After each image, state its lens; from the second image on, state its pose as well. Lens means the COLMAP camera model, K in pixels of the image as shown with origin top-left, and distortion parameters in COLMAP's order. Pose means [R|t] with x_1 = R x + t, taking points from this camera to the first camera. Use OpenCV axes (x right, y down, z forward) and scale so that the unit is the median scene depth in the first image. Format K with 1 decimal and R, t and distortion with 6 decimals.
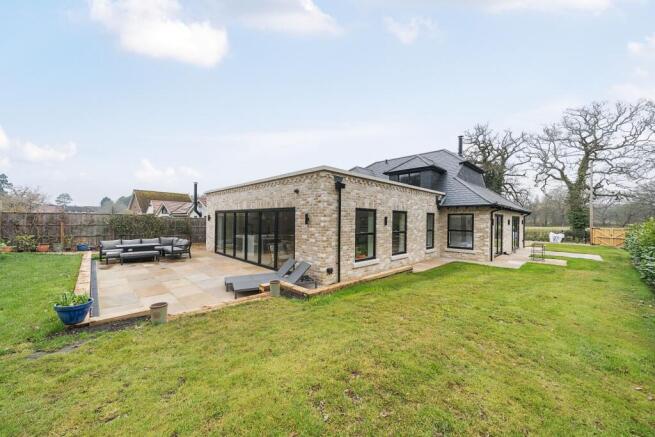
lens RADIAL K [[250.2, 0, 318.0], [0, 250.2, 221.3], [0, 0, 1]] dist [-0.006308, -0.000724]
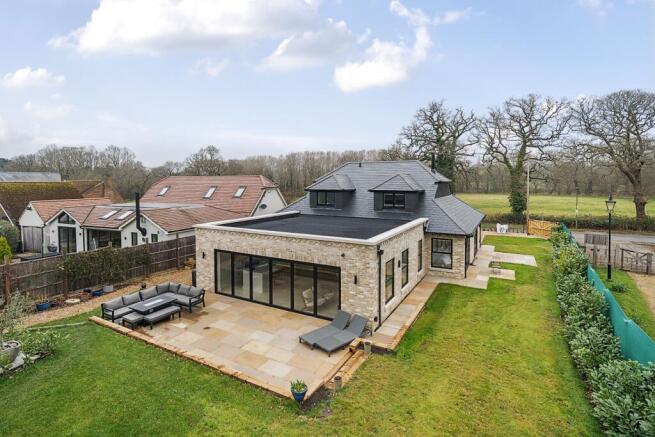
lens RADIAL K [[341.9, 0, 324.5], [0, 341.9, 194.7], [0, 0, 1]] dist [-0.009410, 0.000523]
pose [[0.954342, -0.027107, 0.297484, -0.416471], [0.015390, 0.999013, 0.041659, -0.306204], [-0.298320, -0.035179, 0.953817, -0.345378]]
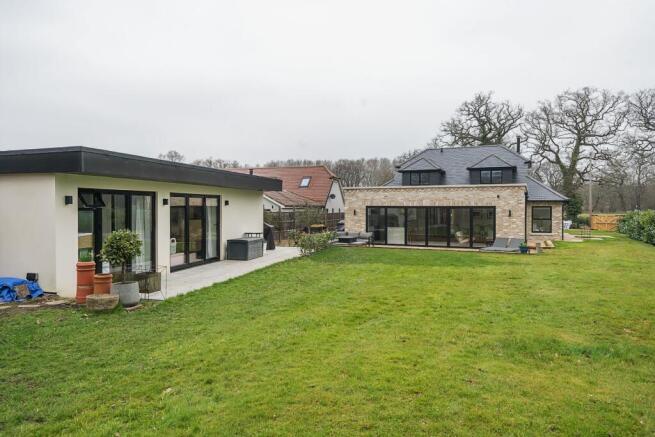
lens RADIAL K [[474.0, 0, 321.4], [0, 474.0, 217.3], [0, 0, 1]] dist [0.002303, 0.005608]
pose [[0.923957, -0.021954, 0.381865, -1.451124], [0.015832, 0.999691, 0.019167, -0.038286], [-0.382168, -0.011664, 0.924019, -0.867392]]
